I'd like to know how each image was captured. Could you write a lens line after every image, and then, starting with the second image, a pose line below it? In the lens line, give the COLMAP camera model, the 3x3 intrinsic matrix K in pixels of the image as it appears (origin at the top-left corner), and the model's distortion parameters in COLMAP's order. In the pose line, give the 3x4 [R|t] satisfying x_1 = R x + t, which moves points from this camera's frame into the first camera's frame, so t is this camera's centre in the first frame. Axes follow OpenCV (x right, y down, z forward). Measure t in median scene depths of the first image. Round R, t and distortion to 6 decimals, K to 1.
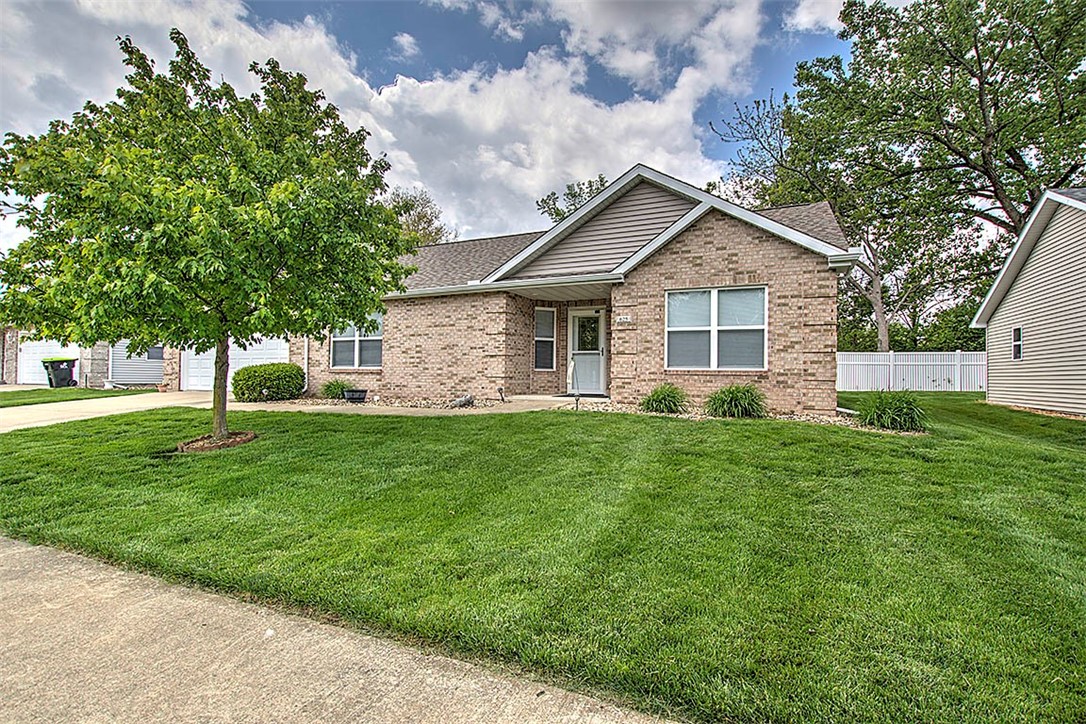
lens RADIAL K [[494.2, 0, 540.7], [0, 494.2, 360.7], [0, 0, 1]] dist [0.000970, 0.000106]
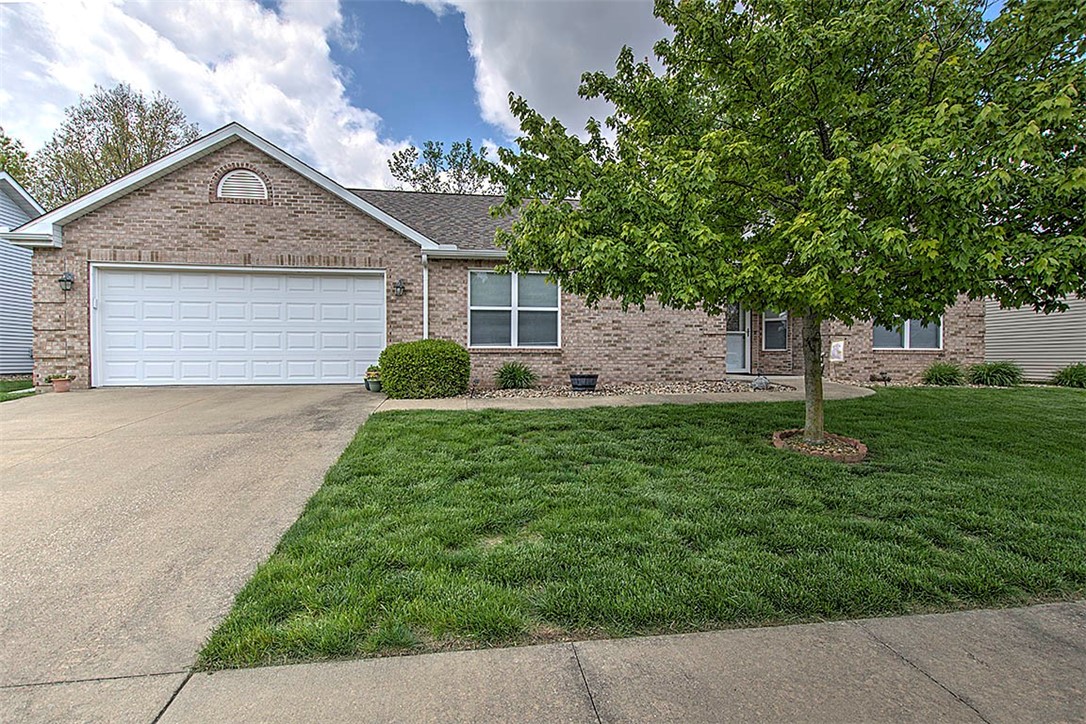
lens RADIAL K [[494.2, 0, 541.8], [0, 494.2, 364.4], [0, 0, 1]] dist [0.000970, 0.000106]
pose [[0.831981, -0.017840, 0.554517, -0.832204], [-0.011006, 0.998755, 0.048645, 0.003957], [-0.554694, -0.046575, 0.830750, 0.369836]]
